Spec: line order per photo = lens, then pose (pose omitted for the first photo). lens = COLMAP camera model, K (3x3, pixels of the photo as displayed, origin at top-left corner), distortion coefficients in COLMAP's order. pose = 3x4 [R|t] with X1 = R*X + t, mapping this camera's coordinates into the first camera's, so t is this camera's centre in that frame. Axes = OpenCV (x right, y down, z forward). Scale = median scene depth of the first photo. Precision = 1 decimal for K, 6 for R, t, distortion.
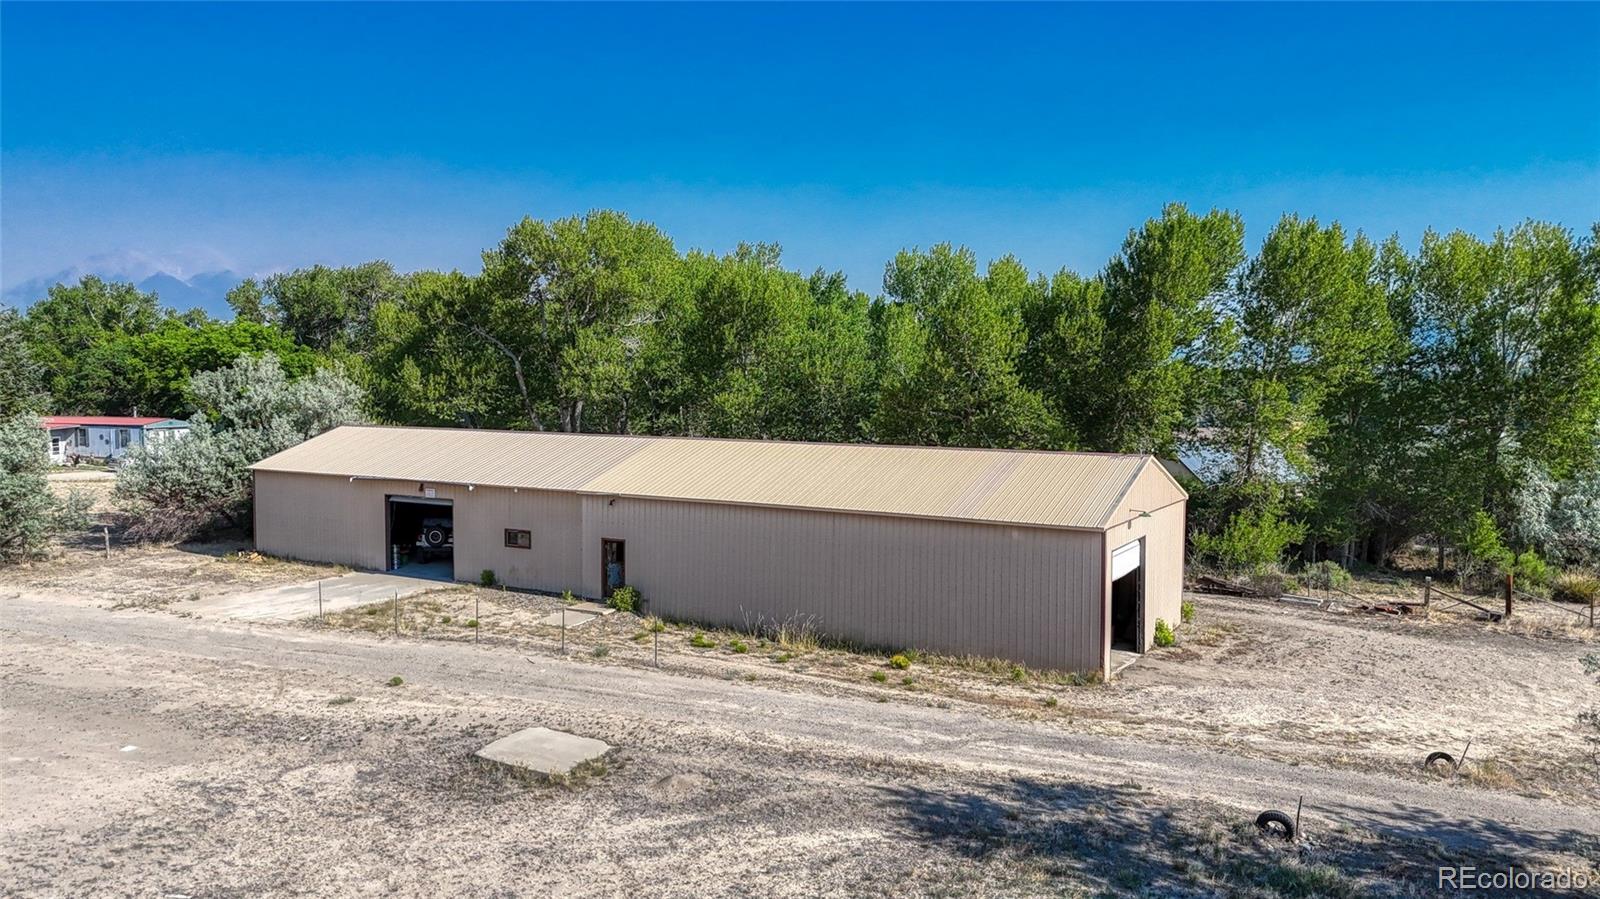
lens RADIAL K [[1175.0, 0, 805.7], [0, 1175.0, 445.4], [0, 0, 1]] dist [0.072781, -0.068014]
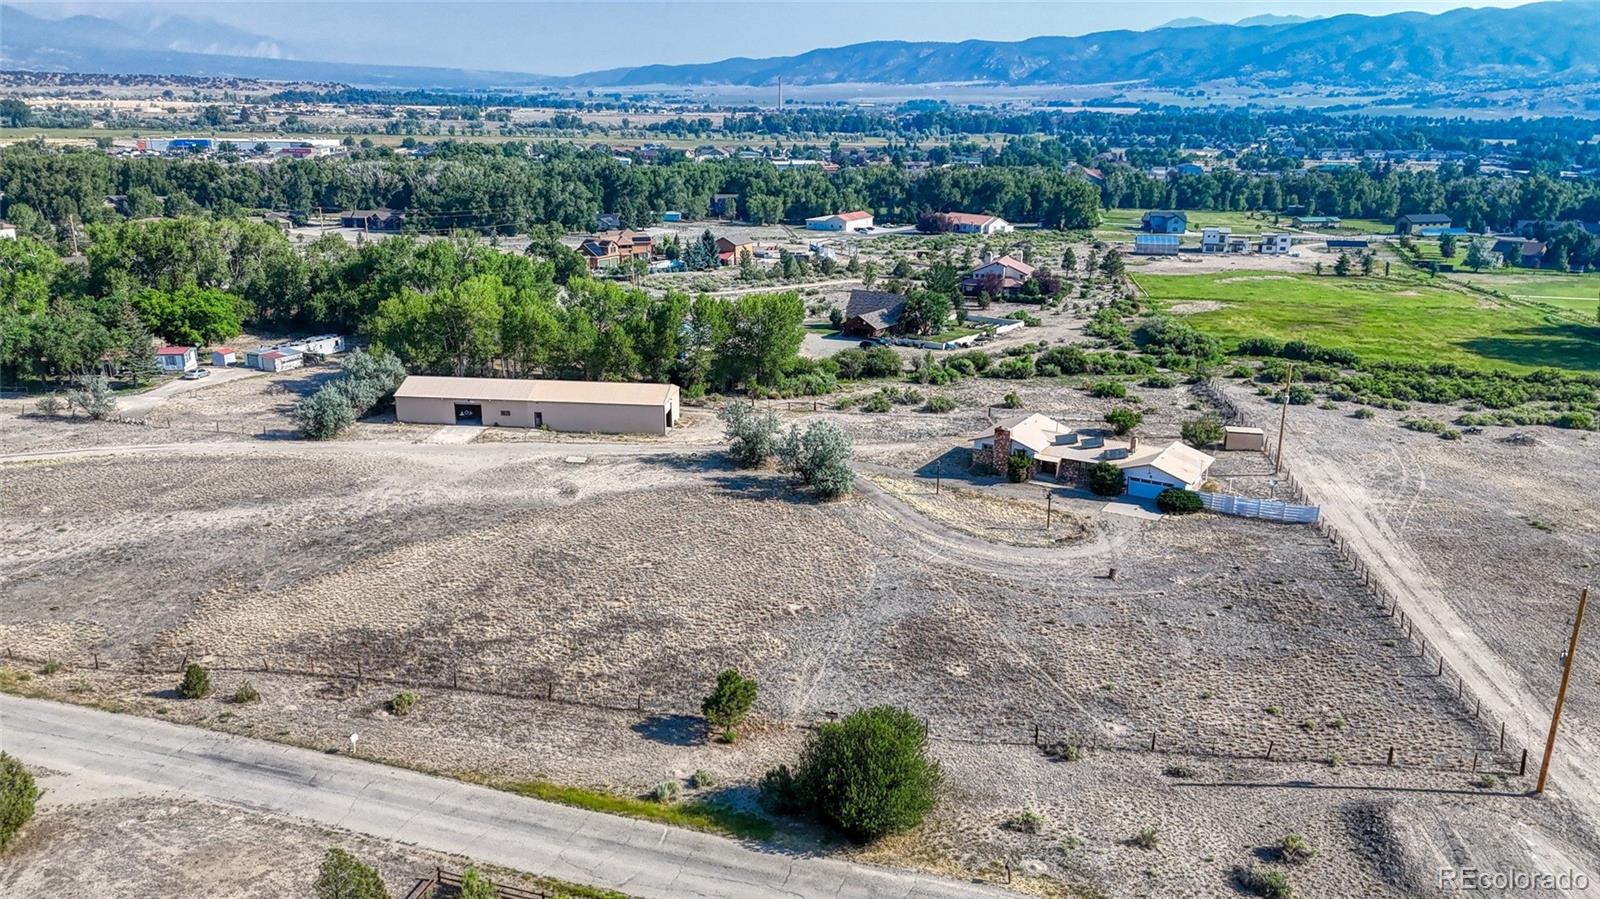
lens RADIAL K [[1175.0, 0, 800.4], [0, 1175.0, 452.5], [0, 0, 1]] dist [0.072781, -0.068014]
pose [[0.912637, -0.119915, 0.390787, -0.861018], [0.024546, 0.970355, 0.240436, -0.665344], [-0.408034, -0.209838, 0.888525, -2.673208]]
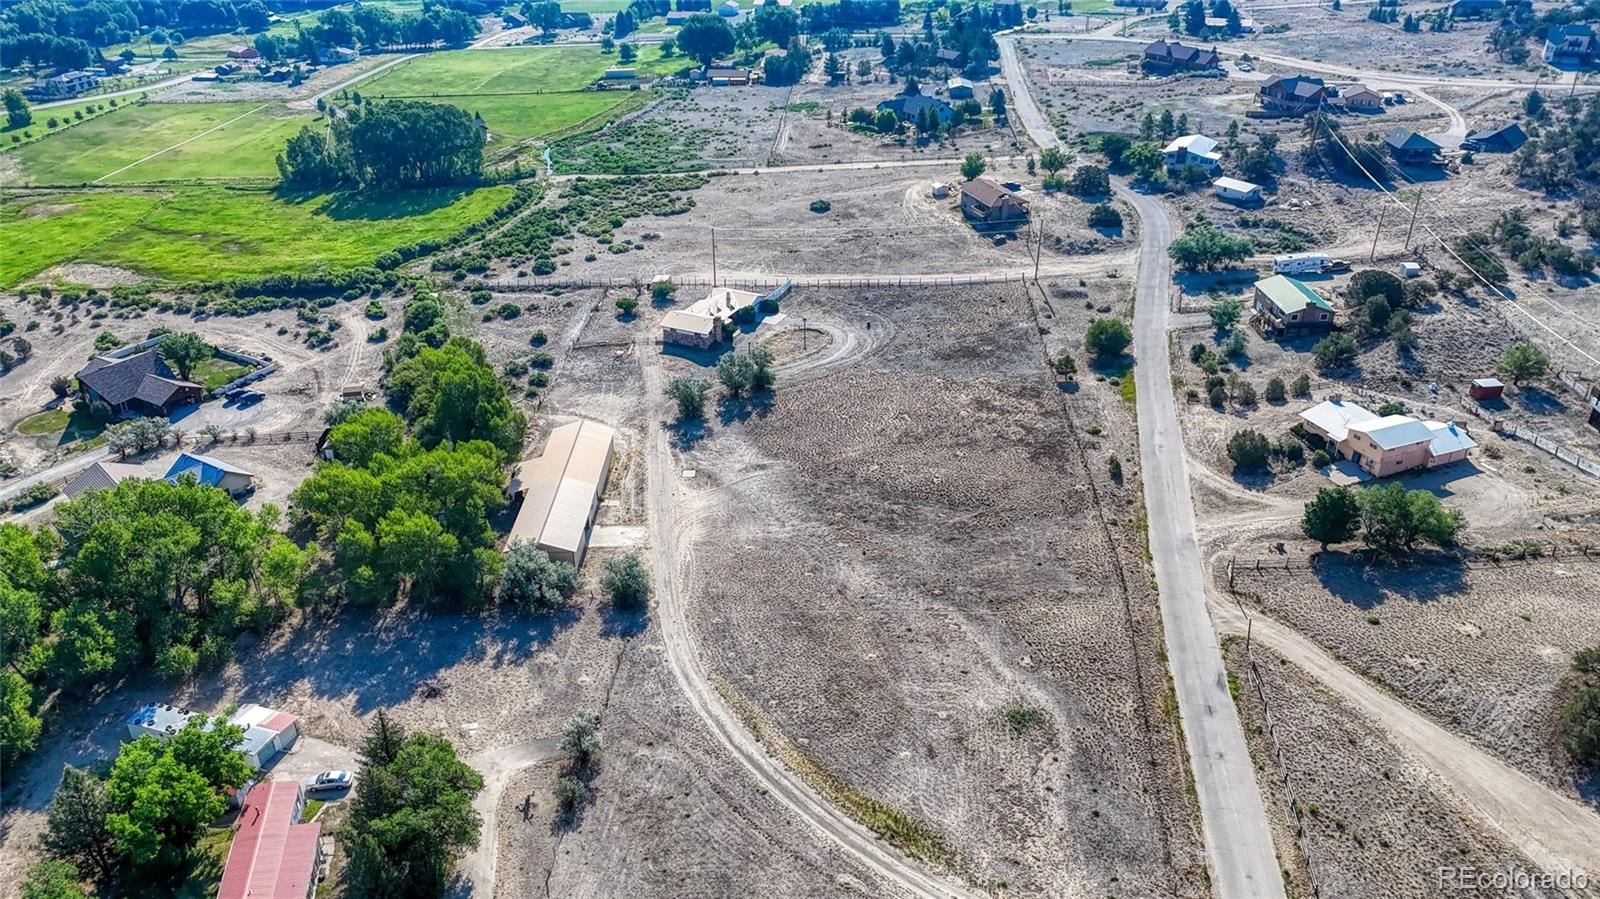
lens RADIAL K [[1175.0, 0, 805.3], [0, 1175.0, 451.5], [0, 0, 1]] dist [0.072781, -0.068014]
pose [[-0.507766, -0.414468, 0.755242, -3.636031], [0.051057, 0.860645, 0.506639, -2.124762], [-0.859981, 0.295814, -0.415845, 2.013185]]
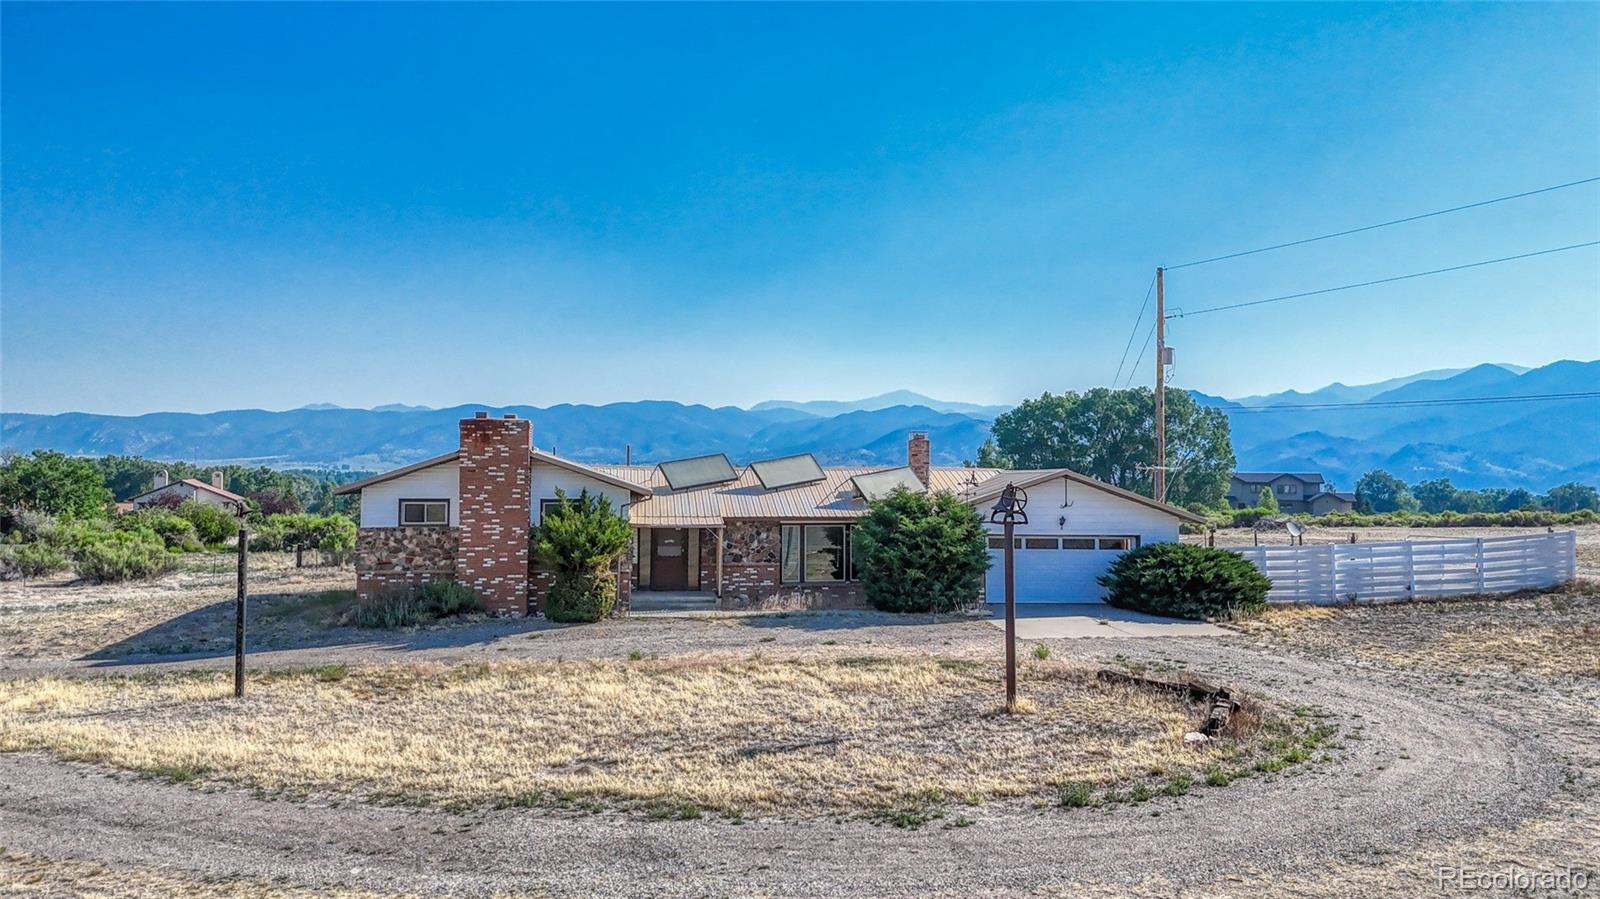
lens RADIAL K [[1175.0, 0, 801.1], [0, 1175.0, 458.7], [0, 0, 1]] dist [0.072781, -0.068014]
pose [[0.450116, 0.011948, 0.892890, 0.278213], [0.051072, 0.997929, -0.039100, 0.118011], [-0.891508, 0.063201, 0.448574, -0.593185]]
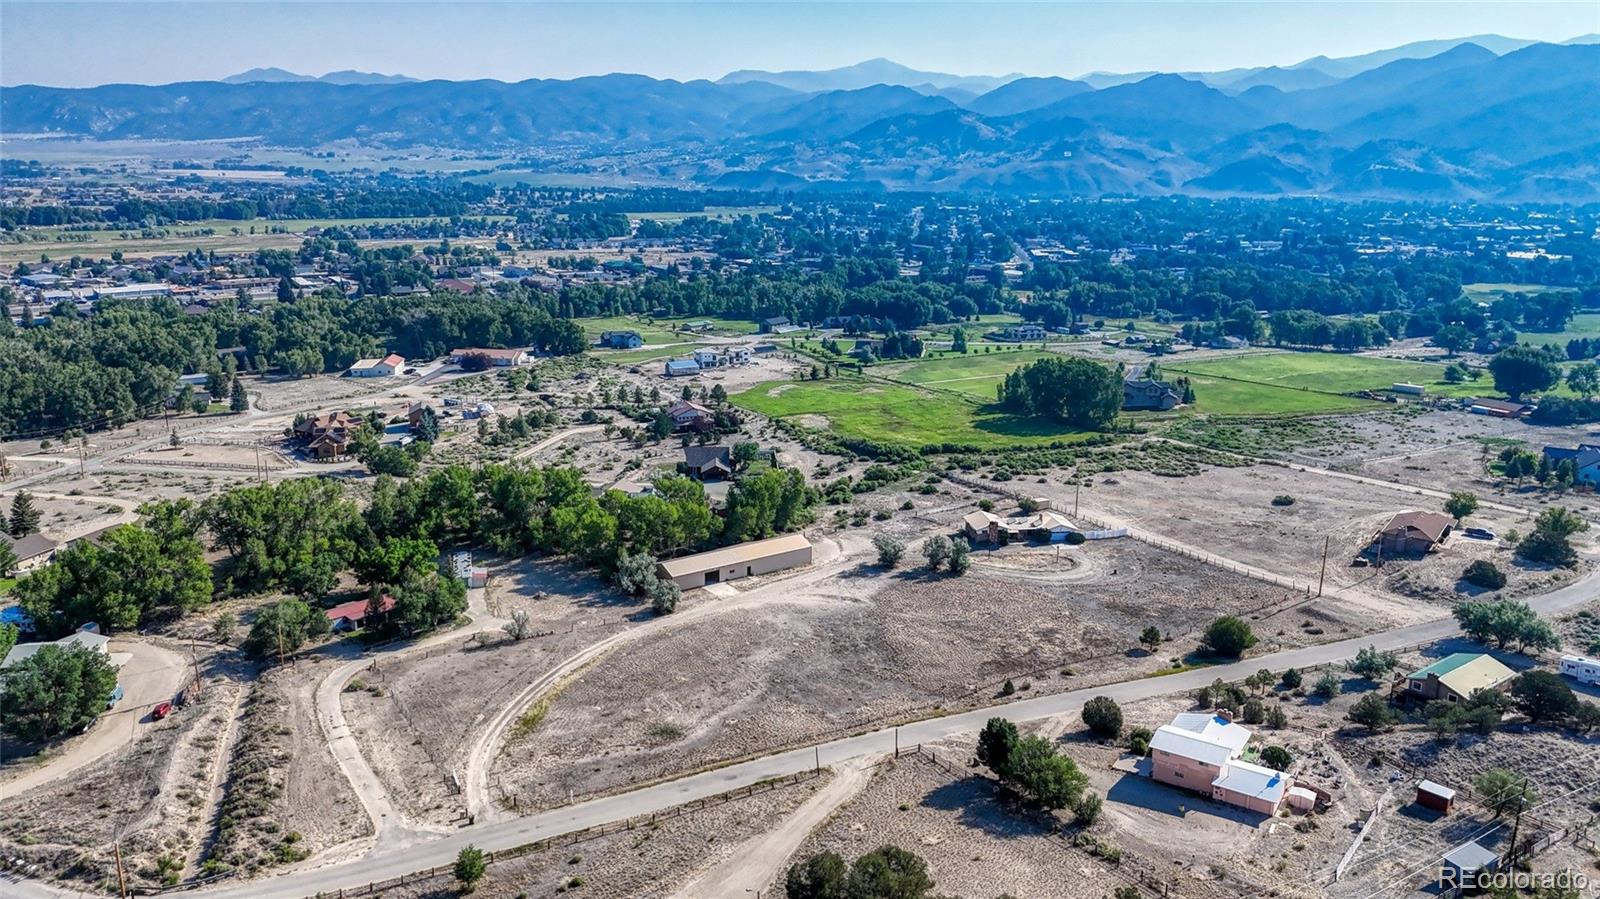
lens RADIAL K [[1175.0, 0, 799.0], [0, 1175.0, 457.2], [0, 0, 1]] dist [0.072781, -0.068014]
pose [[0.427015, -0.232206, 0.873921, -5.283139], [0.049287, 0.971006, 0.233919, -1.905769], [-0.902900, -0.056814, 0.426079, -1.869386]]
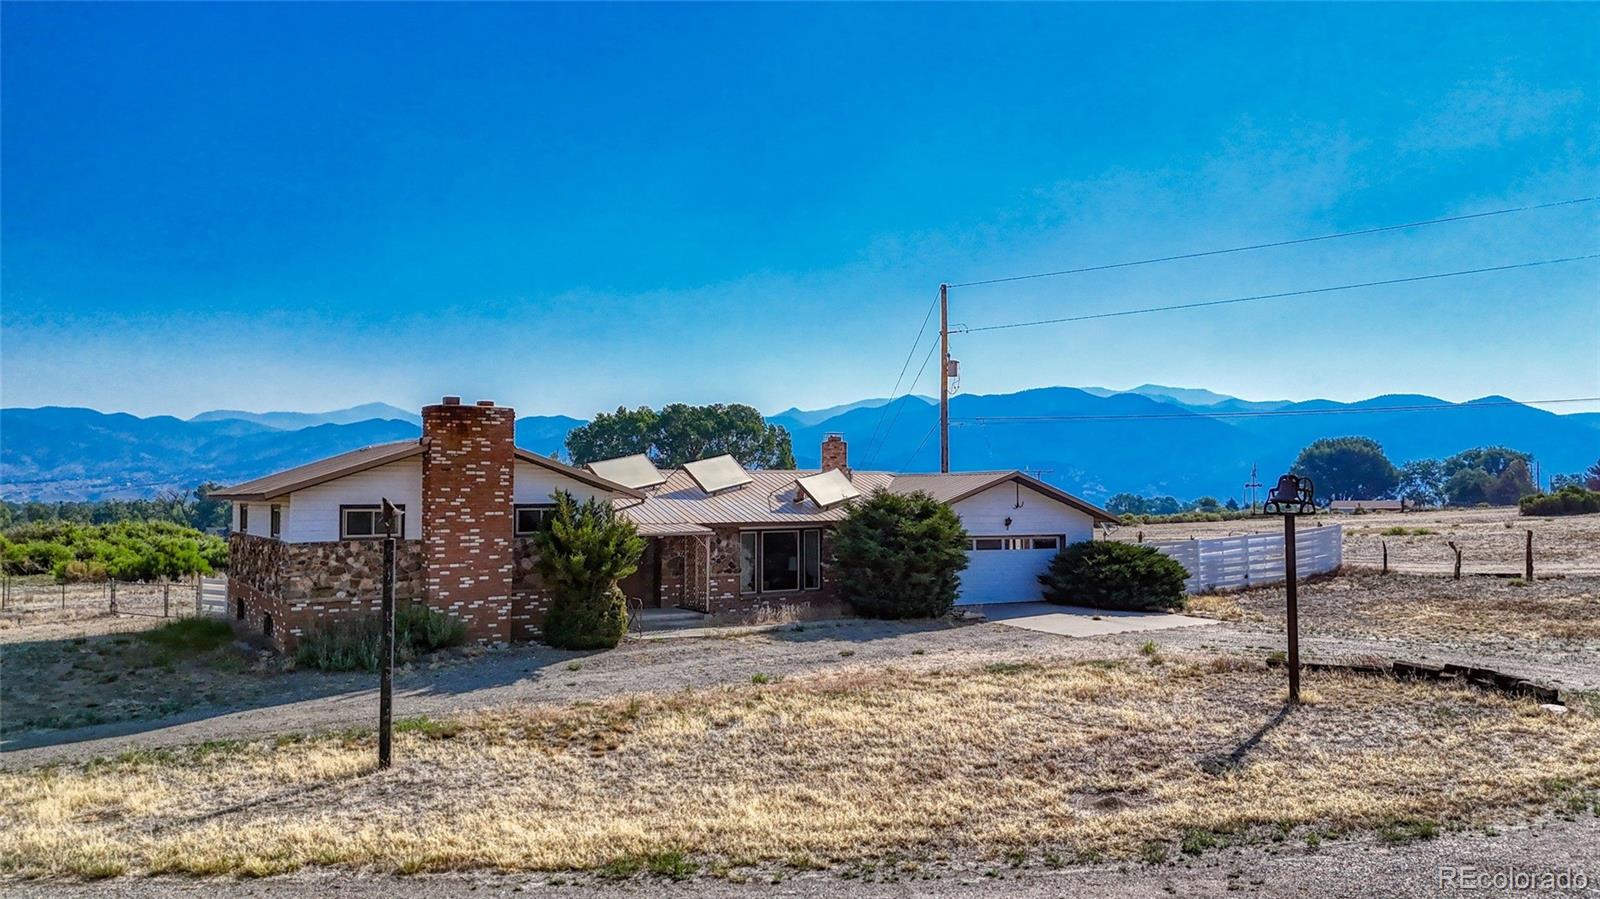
lens RADIAL K [[1175.0, 0, 803.0], [0, 1175.0, 453.7], [0, 0, 1]] dist [0.072781, -0.068014]
pose [[0.034176, 0.031313, 0.998925, 0.254070], [0.061875, 0.997525, -0.033386, 0.108961], [-0.997499, 0.062949, 0.032154, -0.258475]]
